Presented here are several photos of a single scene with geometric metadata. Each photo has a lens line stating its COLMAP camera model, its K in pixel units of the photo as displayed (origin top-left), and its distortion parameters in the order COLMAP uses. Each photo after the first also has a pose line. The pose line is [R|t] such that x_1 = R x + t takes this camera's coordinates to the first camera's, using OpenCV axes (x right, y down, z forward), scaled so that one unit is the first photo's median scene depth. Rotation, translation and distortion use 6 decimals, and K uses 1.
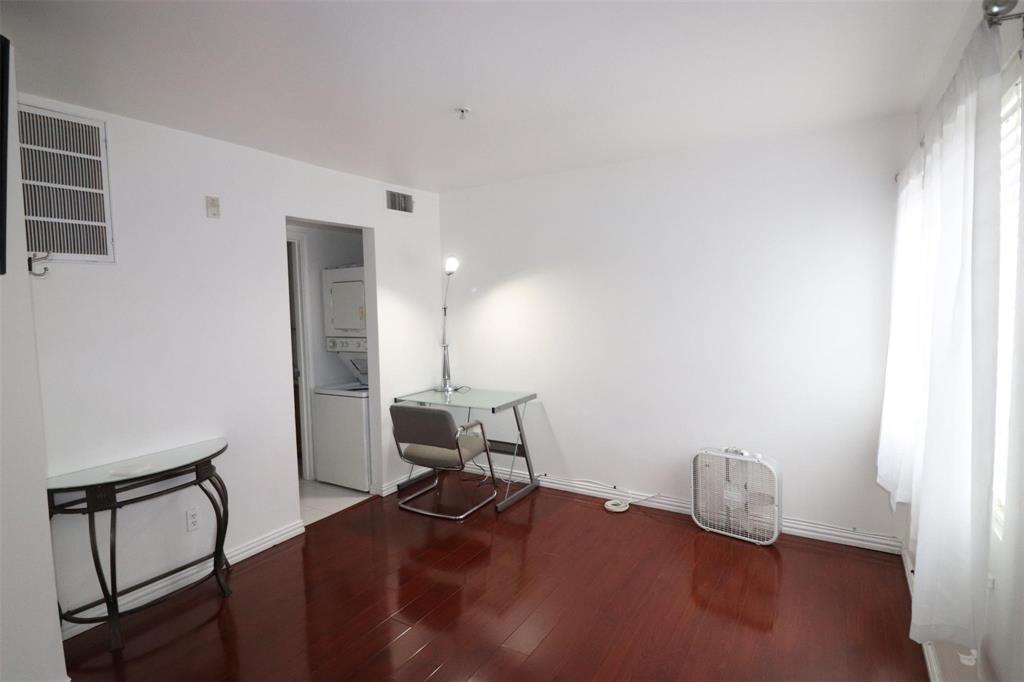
lens RADIAL K [[525.9, 0, 509.7], [0, 525.9, 333.6], [0, 0, 1]] dist [0.031625, -0.036695]
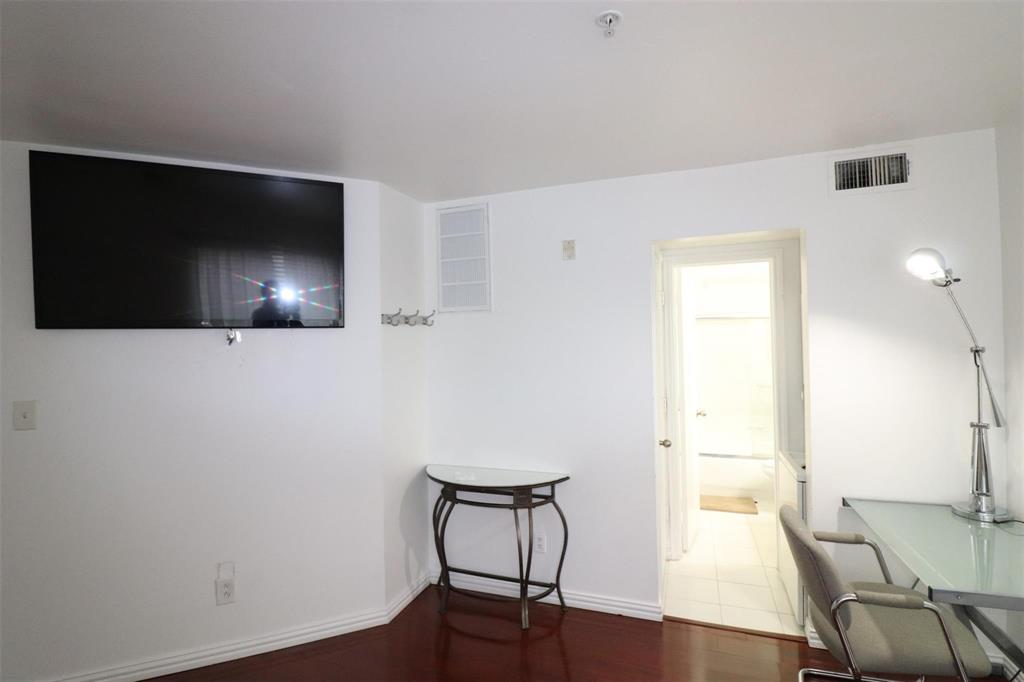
lens RADIAL K [[507.9, 0, 515.3], [0, 507.9, 339.0], [0, 0, 1]] dist [0.010351, -0.013981]
pose [[0.191689, -0.000653, -0.981455, 0.408884], [-0.048506, 0.998771, -0.010139, -0.049726], [0.980256, 0.049550, 0.191422, 0.731804]]
